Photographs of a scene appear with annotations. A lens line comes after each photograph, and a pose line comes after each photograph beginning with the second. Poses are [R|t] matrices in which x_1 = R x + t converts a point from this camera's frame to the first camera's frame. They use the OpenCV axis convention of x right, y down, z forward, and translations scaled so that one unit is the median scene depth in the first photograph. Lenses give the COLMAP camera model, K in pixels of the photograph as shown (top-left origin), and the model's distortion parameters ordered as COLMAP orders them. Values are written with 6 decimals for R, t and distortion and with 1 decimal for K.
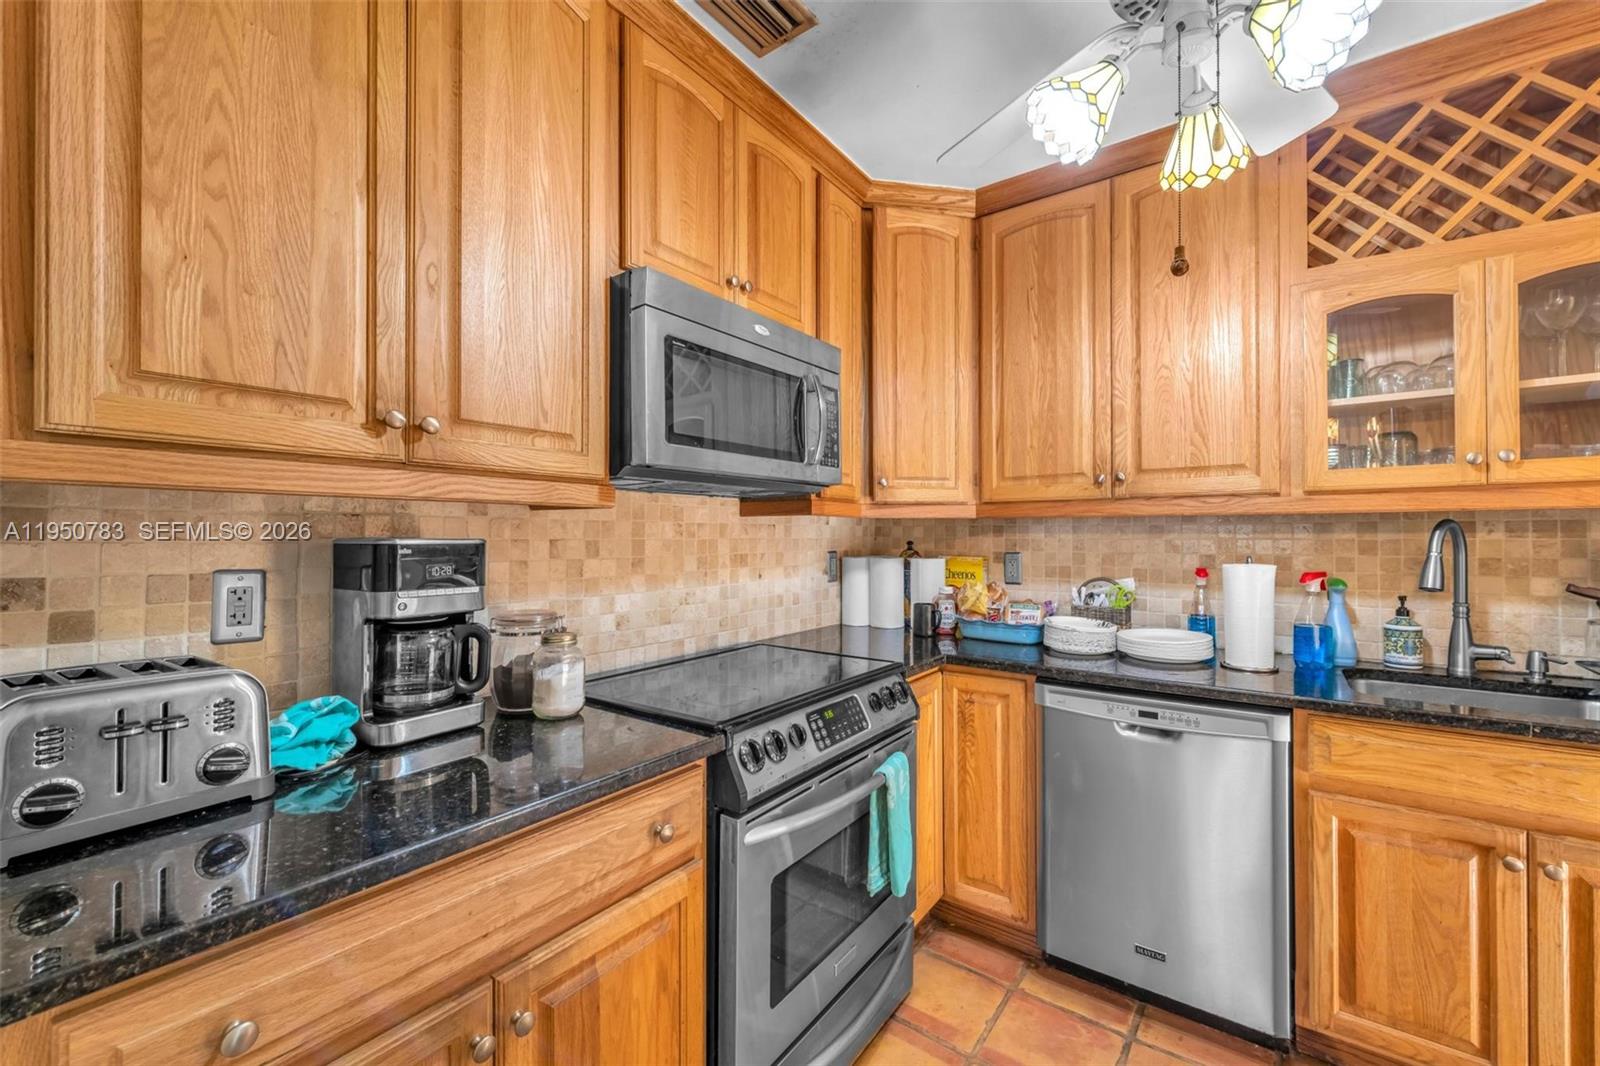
lens RADIAL K [[644.7, 0, 803.7], [0, 644.7, 532.5], [0, 0, 1]] dist [0.000681, -0.002253]
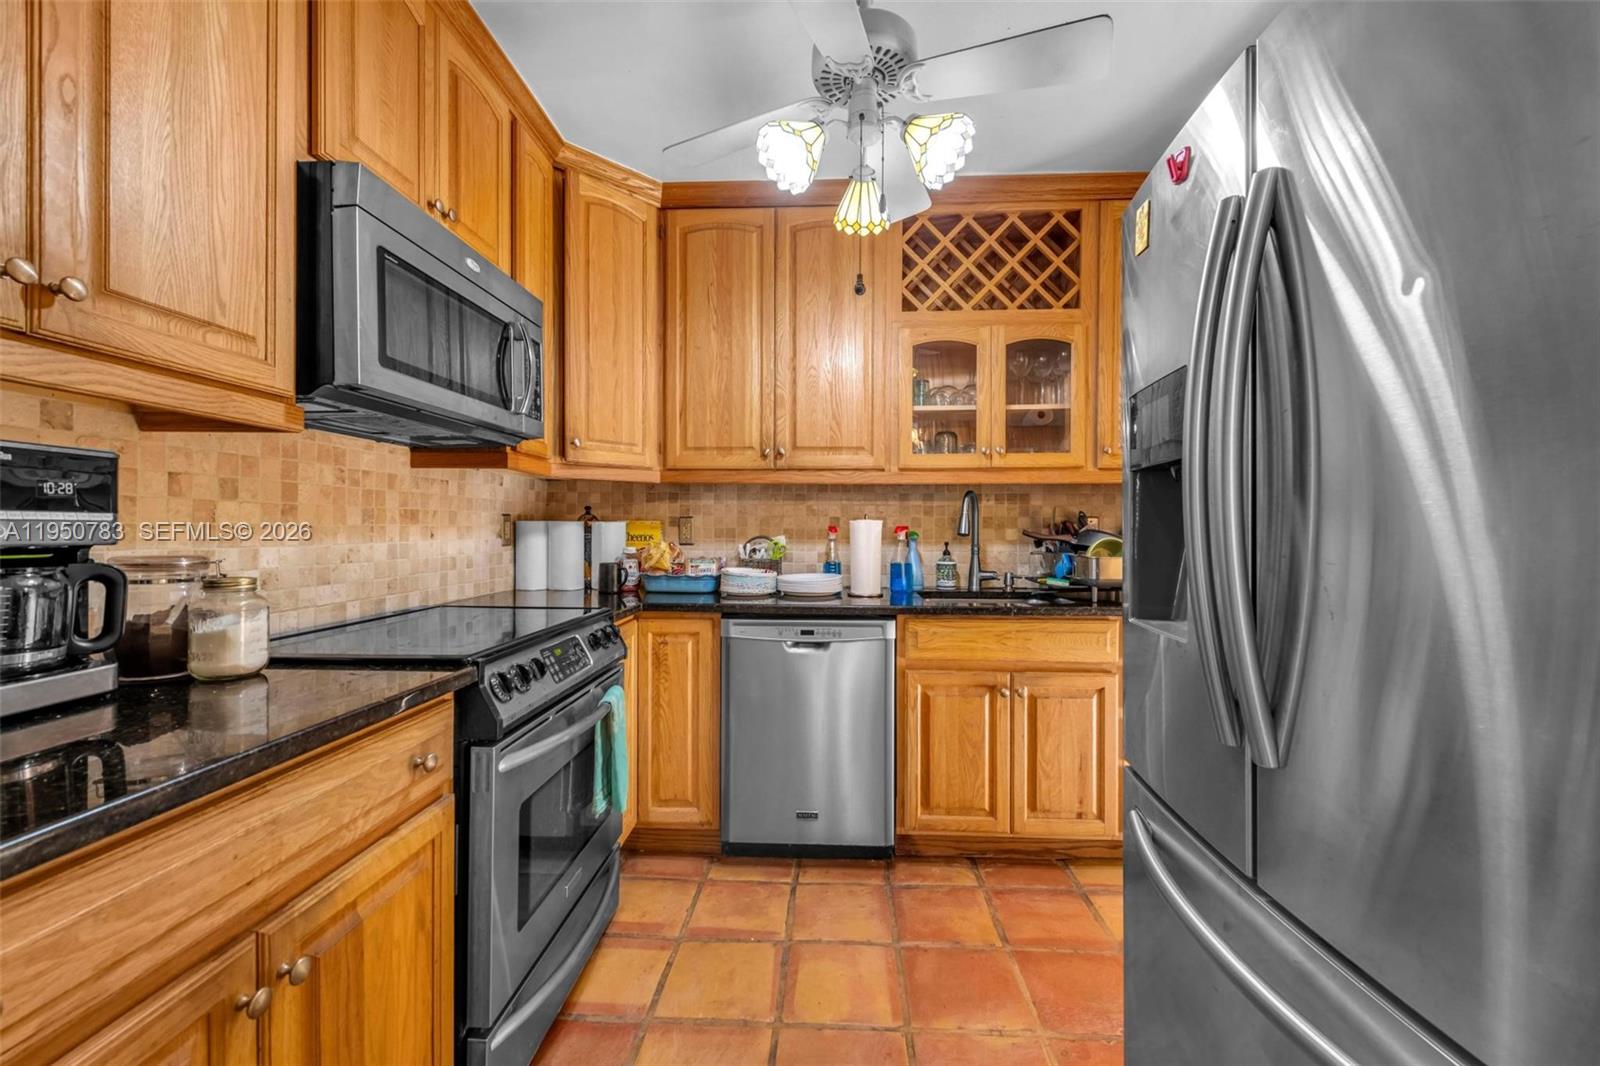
lens RADIAL K [[644.7, 0, 802.5], [0, 644.7, 532.3], [0, 0, 1]] dist [0.000681, -0.002253]
pose [[0.835246, 0.005458, 0.549849, -0.195832], [-0.011458, 0.999906, 0.007479, 0.075002], [-0.549757, -0.012547, 0.835231, -0.077225]]
